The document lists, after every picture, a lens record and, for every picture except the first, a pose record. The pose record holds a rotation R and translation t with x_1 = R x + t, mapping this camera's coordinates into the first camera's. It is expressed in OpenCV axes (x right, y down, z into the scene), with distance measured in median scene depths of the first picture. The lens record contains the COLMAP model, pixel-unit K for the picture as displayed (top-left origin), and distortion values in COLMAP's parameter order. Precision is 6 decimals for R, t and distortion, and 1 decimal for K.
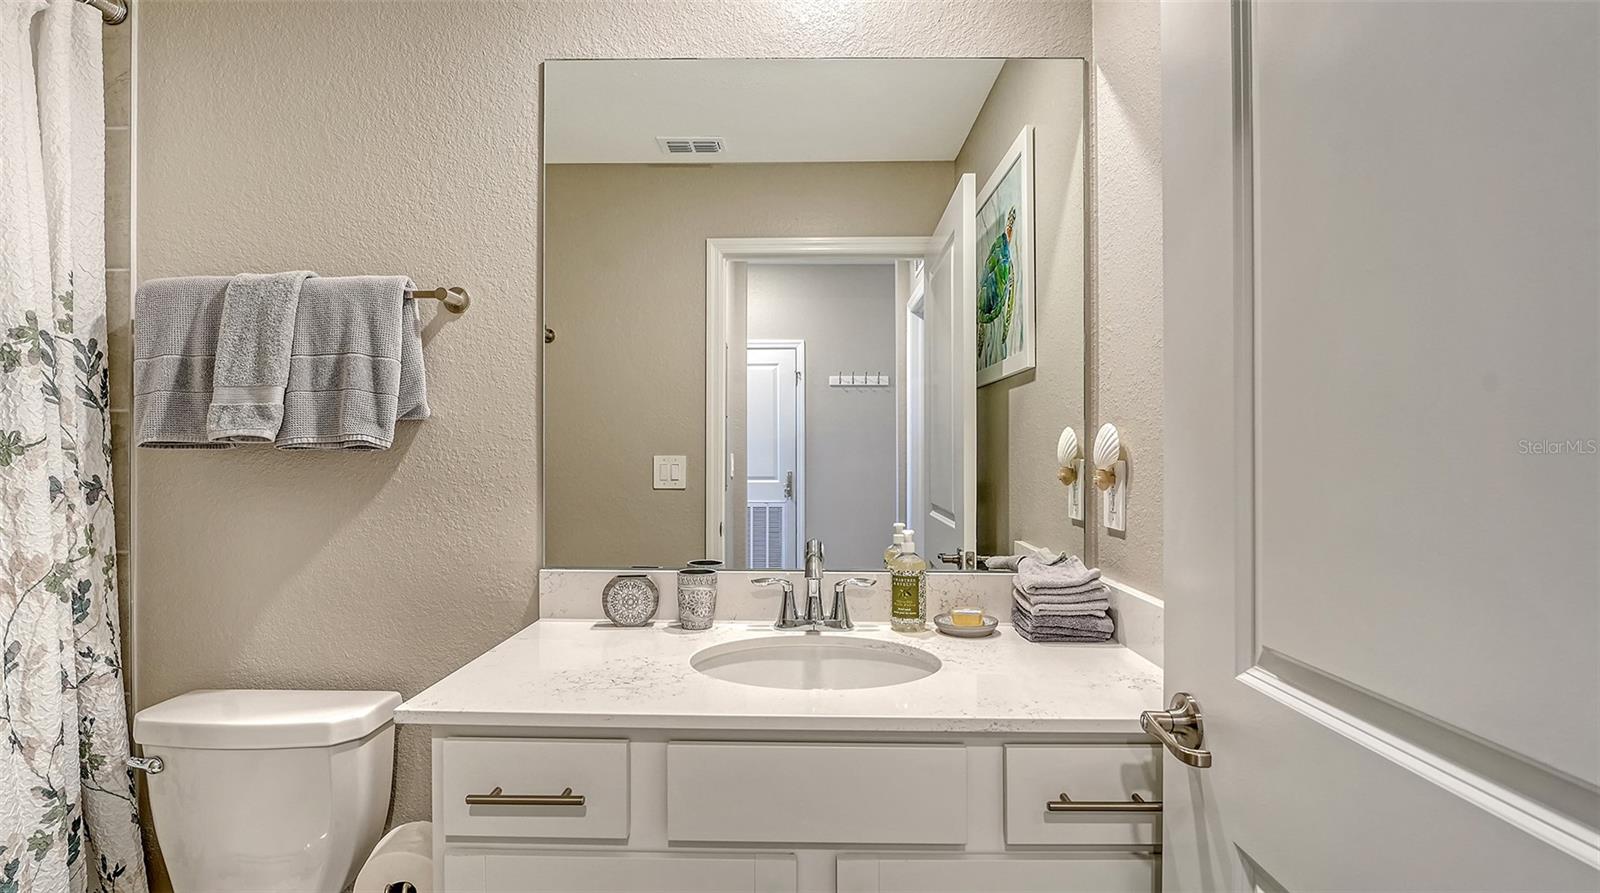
lens RADIAL K [[777.0, 0, 800.0], [0, 777.0, 446.5], [0, 0, 1]] dist [-0.002683, 0.000423]
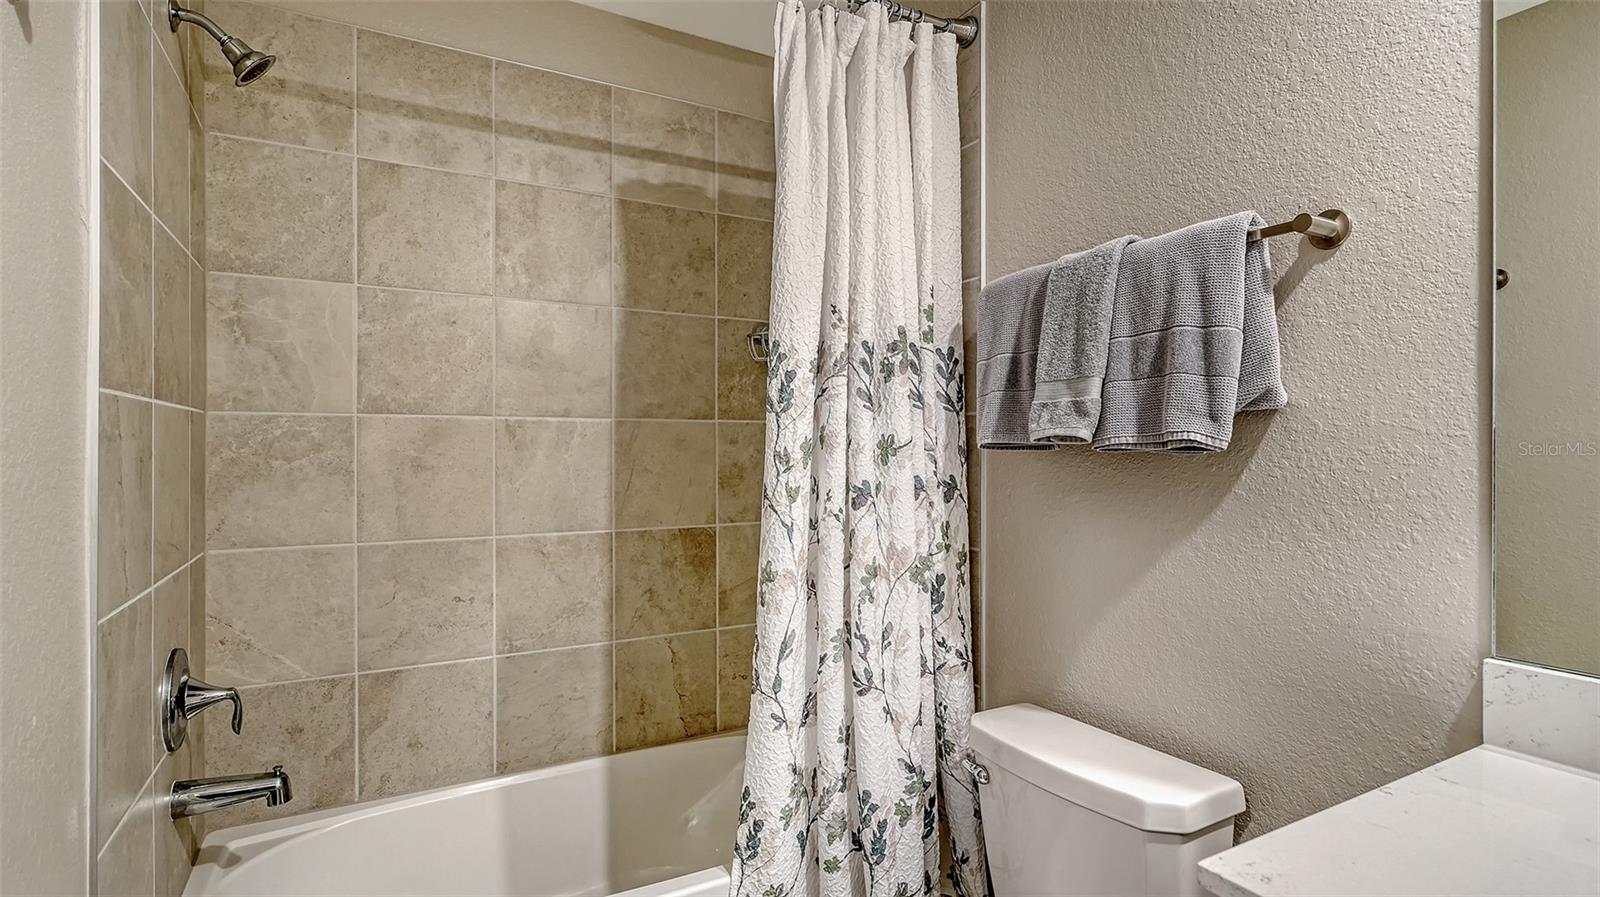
lens RADIAL K [[769.4, 0, 793.3], [0, 769.4, 453.8], [0, 0, 1]] dist [-0.004909, -0.001007]
pose [[0.496816, 0.004879, -0.867842, -0.105756], [0.004324, 0.999958, 0.008097, -0.001613], [0.867845, -0.007775, 0.496774, 0.295718]]
